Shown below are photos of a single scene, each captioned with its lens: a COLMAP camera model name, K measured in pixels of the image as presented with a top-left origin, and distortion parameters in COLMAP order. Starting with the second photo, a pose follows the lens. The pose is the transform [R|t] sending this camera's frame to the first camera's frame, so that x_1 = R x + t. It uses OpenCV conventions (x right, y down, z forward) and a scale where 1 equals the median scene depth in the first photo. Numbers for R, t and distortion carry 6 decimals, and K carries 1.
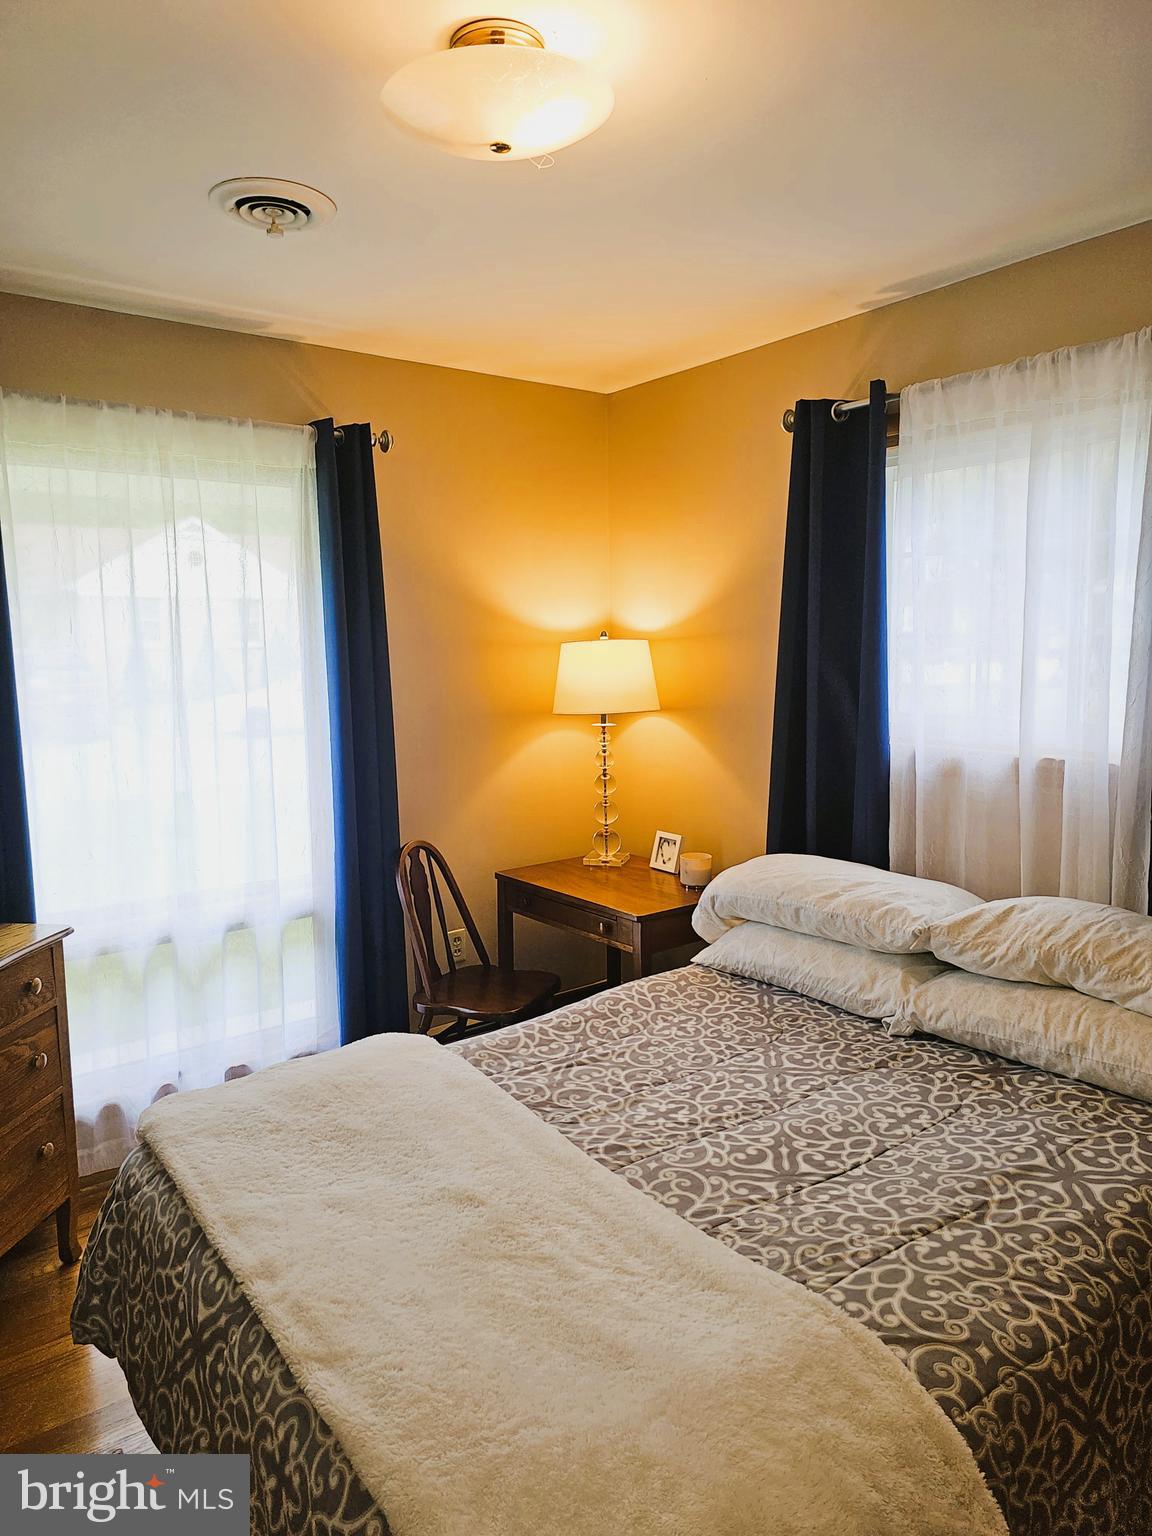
lens RADIAL K [[1026.9, 0, 564.6], [0, 1026.9, 769.7], [0, 0, 1]] dist [0.051452, -0.043463]
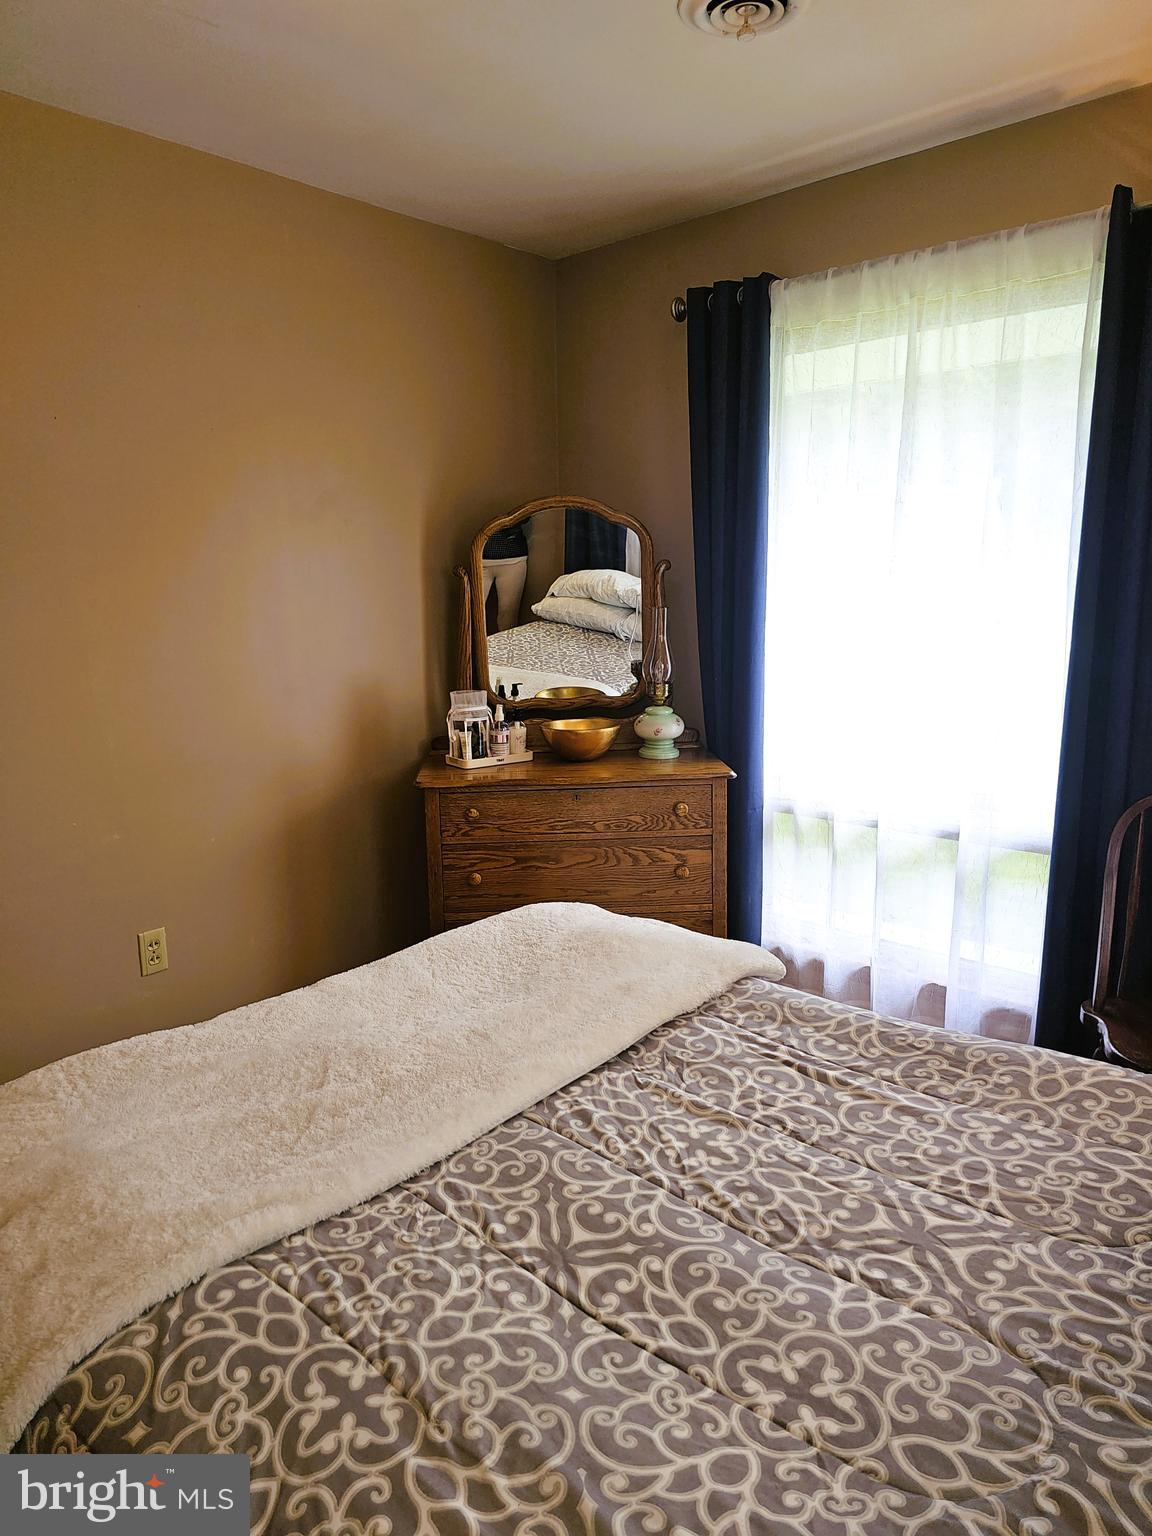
lens RADIAL K [[1026.9, 0, 564.6], [0, 1026.9, 769.7], [0, 0, 1]] dist [0.051452, -0.043463]
pose [[0.197370, 0.194989, -0.960742, 0.725281], [-0.110425, 0.978204, 0.175847, -0.037755], [0.974090, 0.071383, 0.214600, 0.745579]]
